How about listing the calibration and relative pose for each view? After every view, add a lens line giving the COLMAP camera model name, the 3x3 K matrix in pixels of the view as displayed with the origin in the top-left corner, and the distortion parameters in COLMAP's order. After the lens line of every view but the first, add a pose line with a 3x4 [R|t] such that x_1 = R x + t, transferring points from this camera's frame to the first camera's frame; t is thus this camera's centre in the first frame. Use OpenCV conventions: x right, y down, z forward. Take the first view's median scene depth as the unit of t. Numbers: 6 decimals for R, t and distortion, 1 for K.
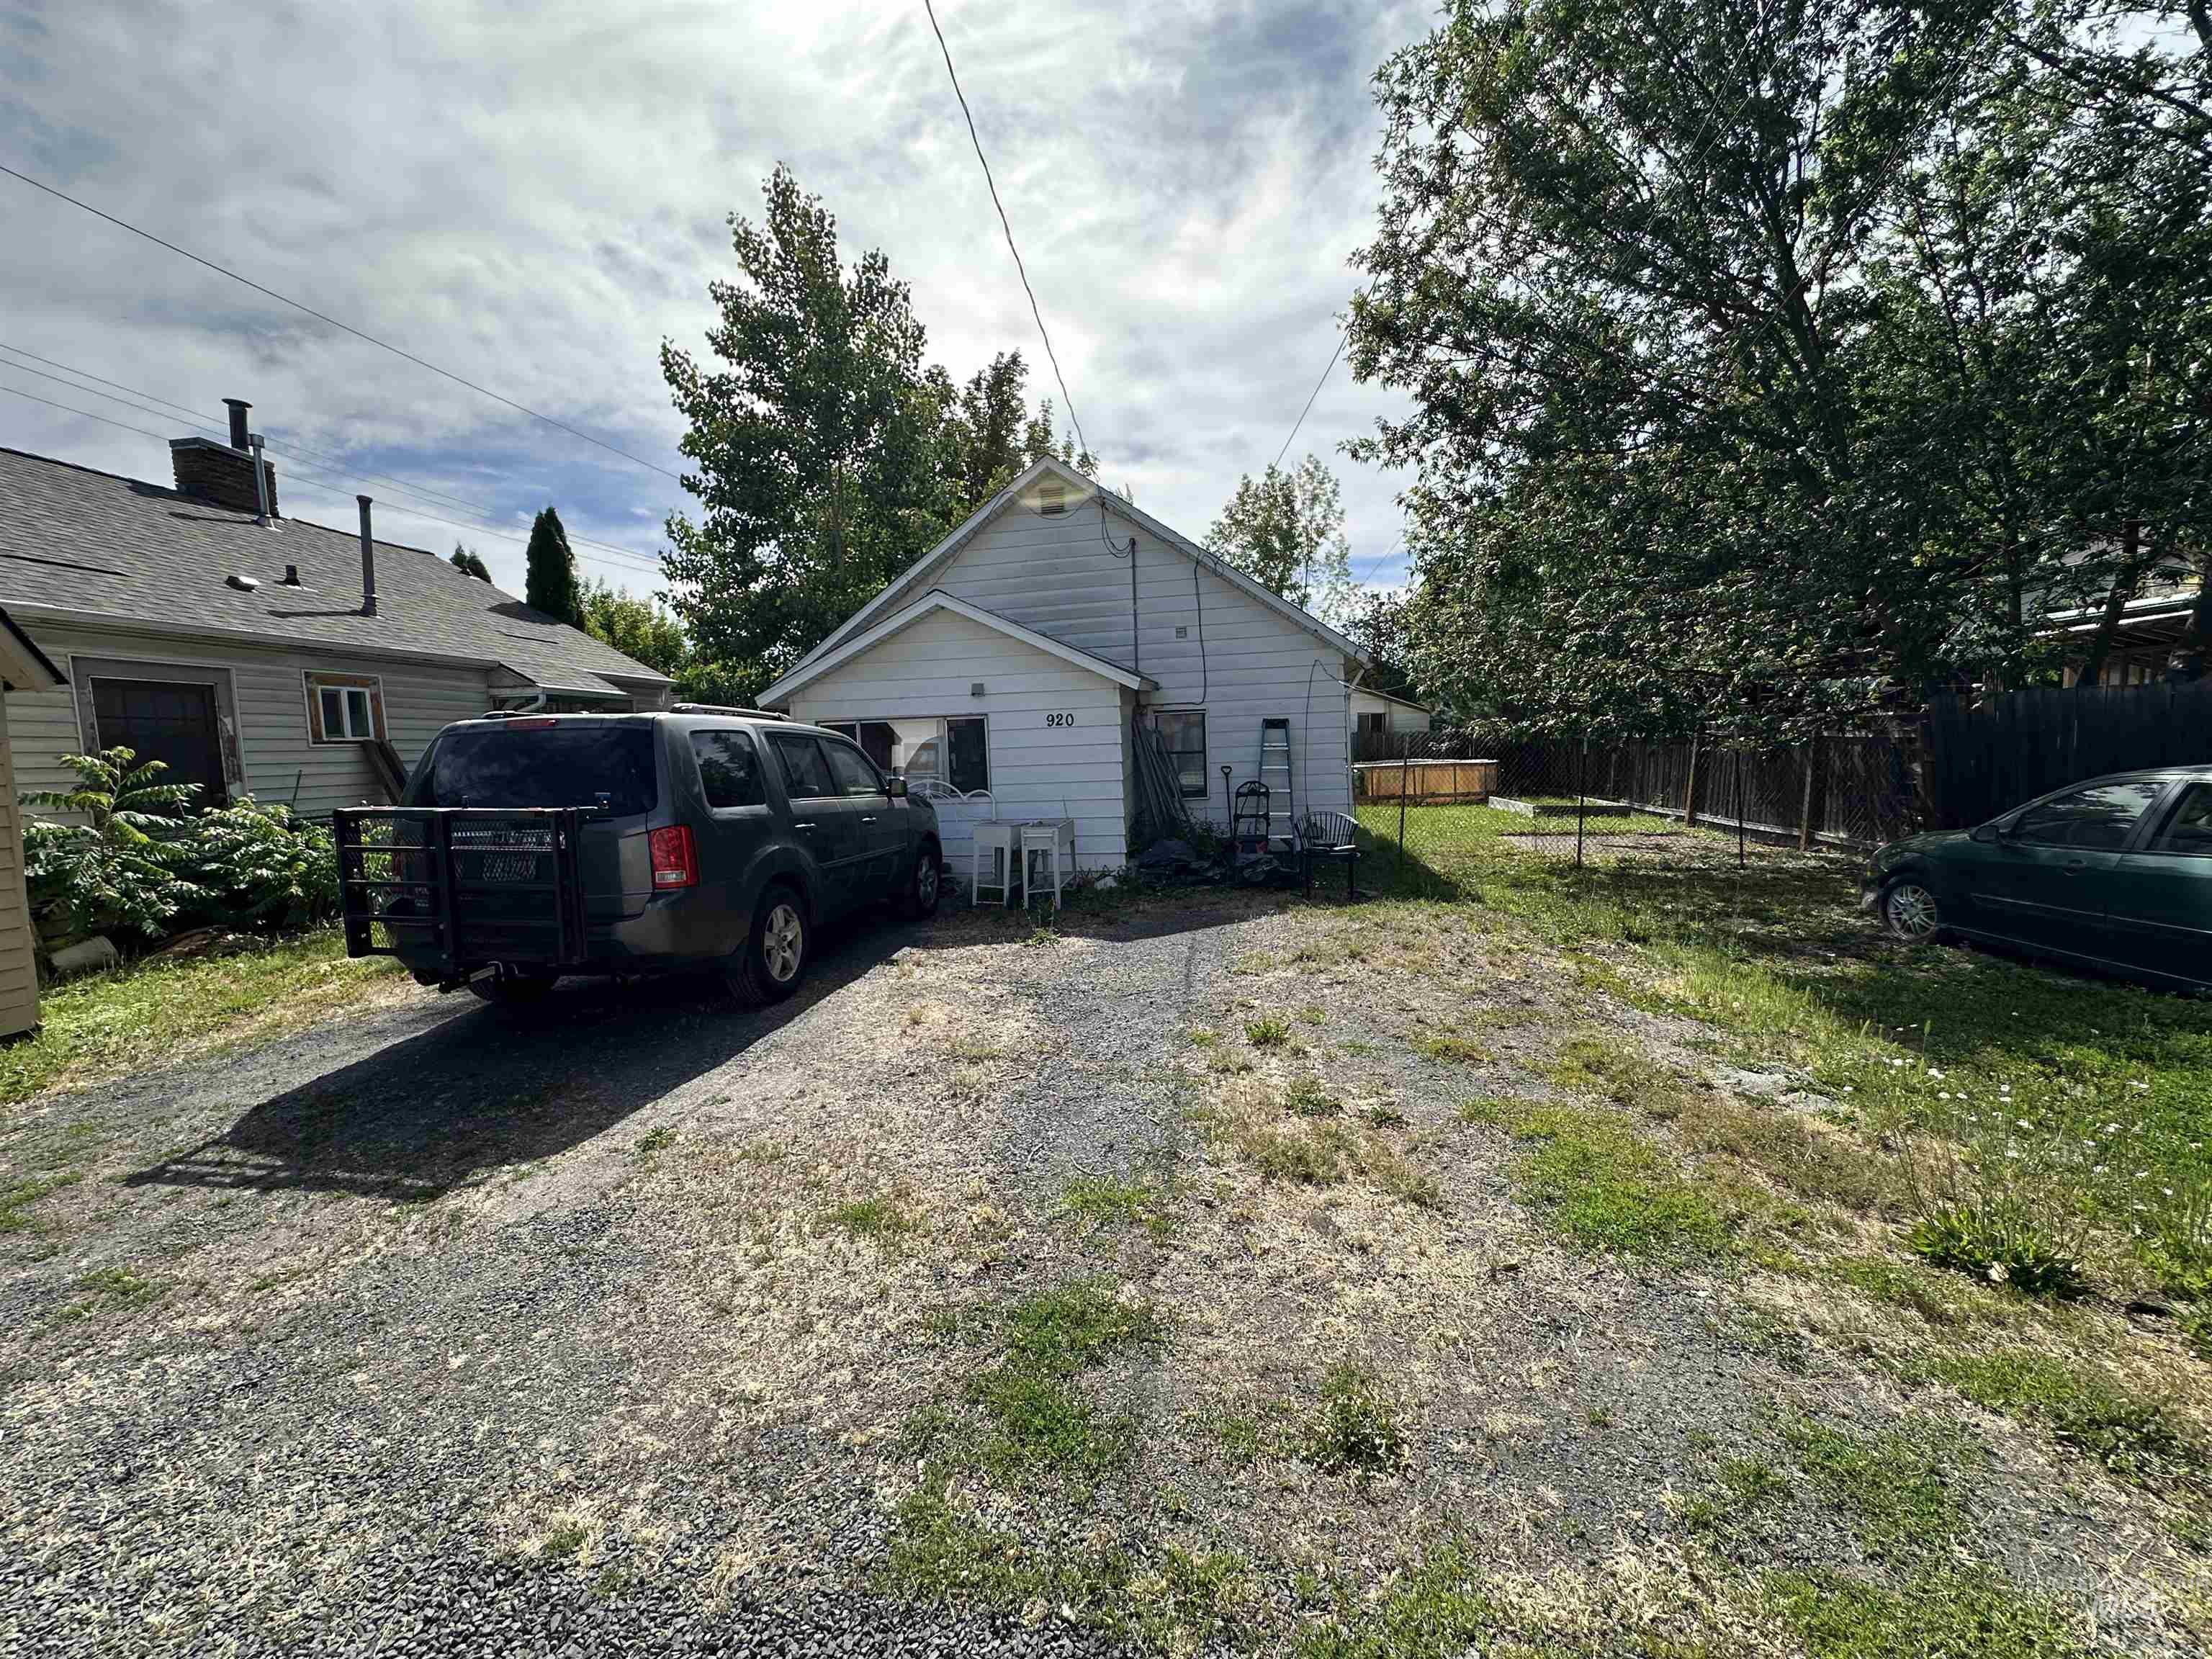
lens RADIAL K [[888.2, 0, 1106.0], [0, 888.2, 829.5], [0, 0, 1]] dist [-0.002092, 0.000515]
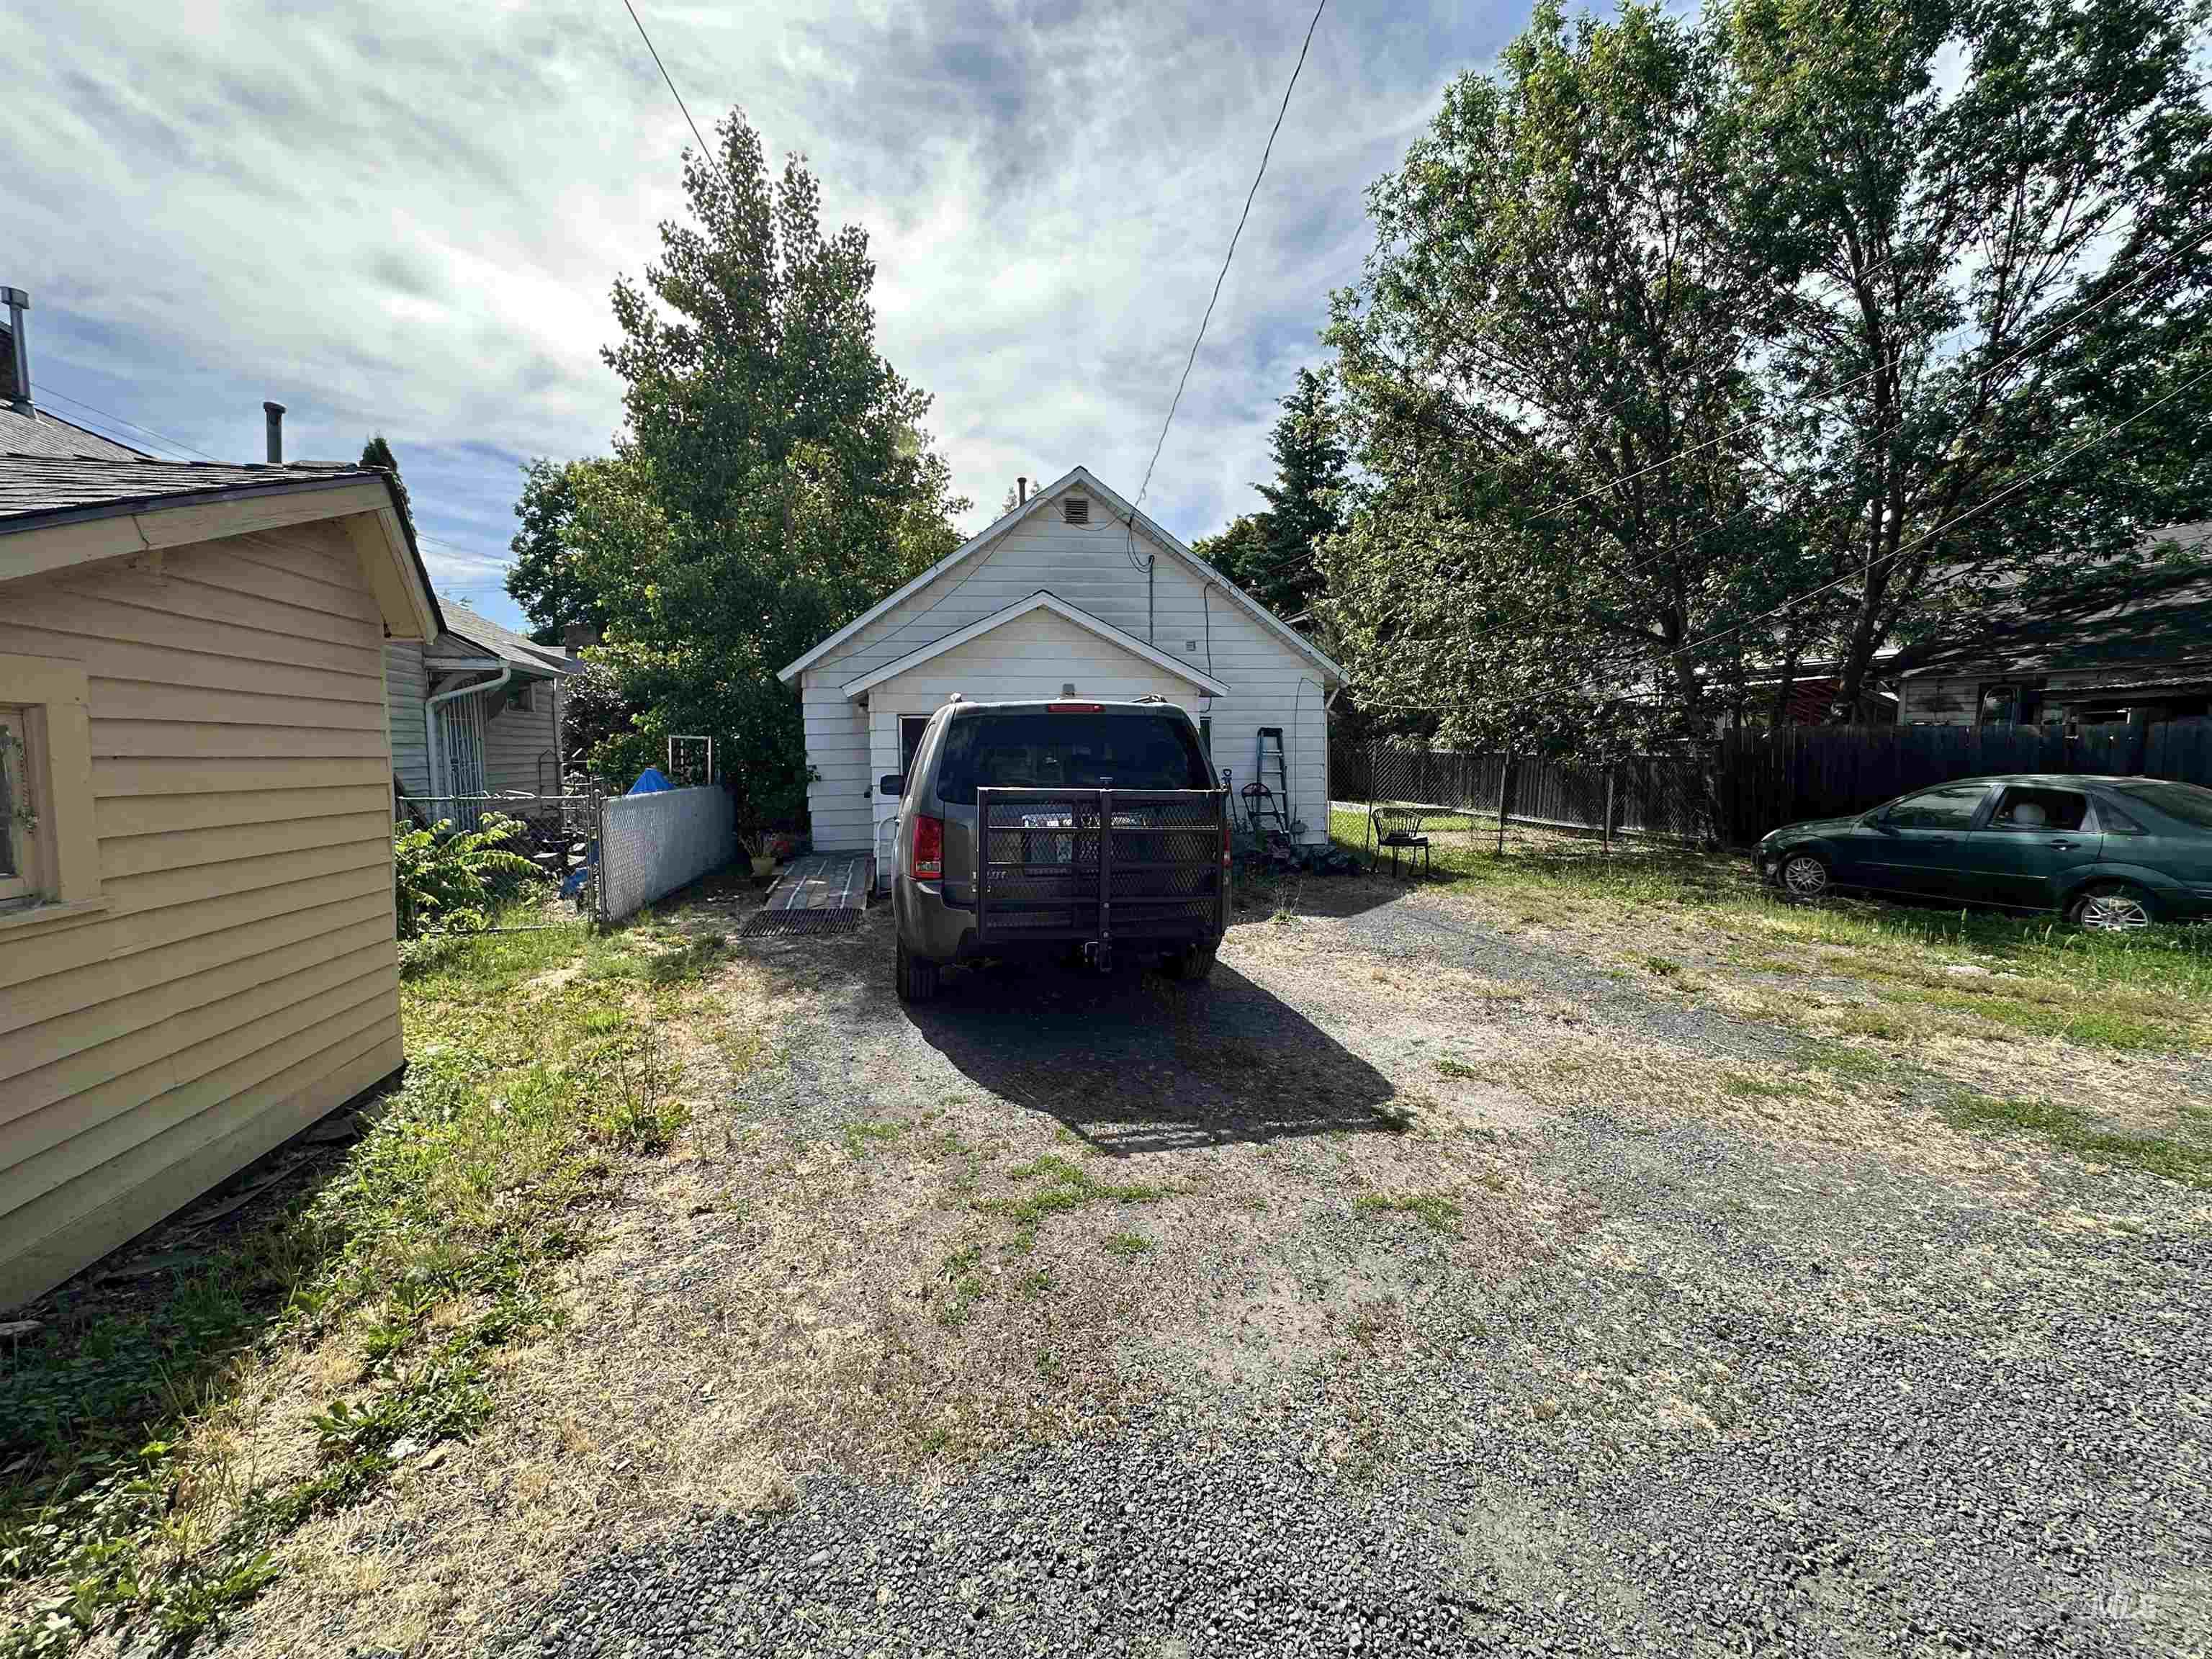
lens RADIAL K [[885.8, 0, 1106.0], [0, 885.8, 829.5], [0, 0, 1]] dist [-0.004340, -0.000026]
pose [[0.938945, -0.005143, 0.344028, -0.856634], [0.008509, 0.999930, -0.008275, 0.025732], [-0.343962, 0.010697, 0.938923, 0.042622]]
